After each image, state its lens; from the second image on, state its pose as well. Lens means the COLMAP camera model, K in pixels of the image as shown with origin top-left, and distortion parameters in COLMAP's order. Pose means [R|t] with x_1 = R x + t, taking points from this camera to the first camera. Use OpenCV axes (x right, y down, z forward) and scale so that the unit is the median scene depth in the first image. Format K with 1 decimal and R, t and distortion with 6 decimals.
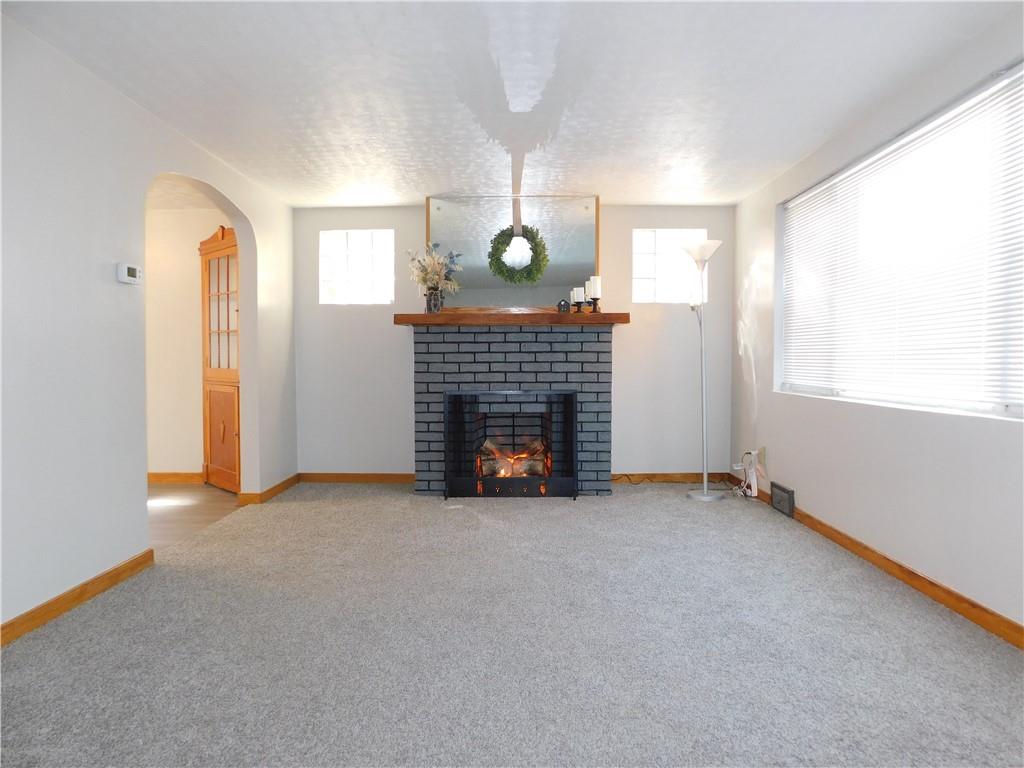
lens RADIAL K [[679.8, 0, 512.0], [0, 679.8, 384.0], [0, 0, 1]] dist [-0.070045, 0.053011]
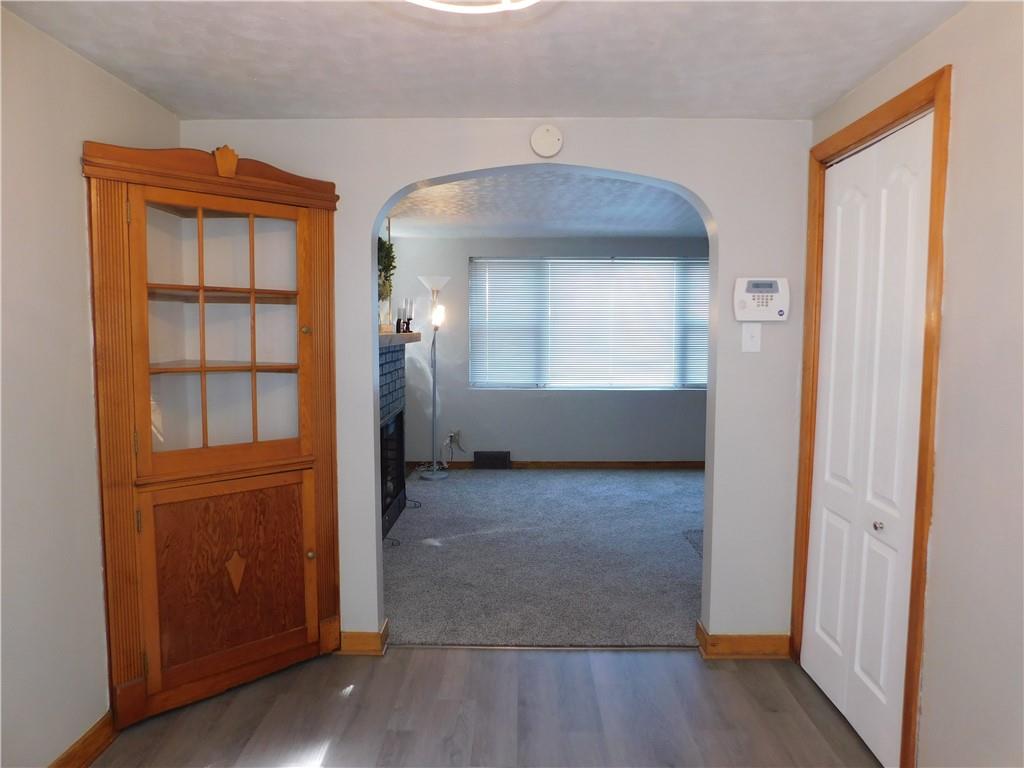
lens RADIAL K [[679.8, 0, 512.0], [0, 679.8, 384.0], [0, 0, 1]] dist [-0.070045, 0.053011]
pose [[-0.004801, -0.081475, 0.996664, -1.012257], [0.029303, 0.996236, 0.081581, -0.110721], [-0.999559, 0.029597, -0.002396, 0.886864]]
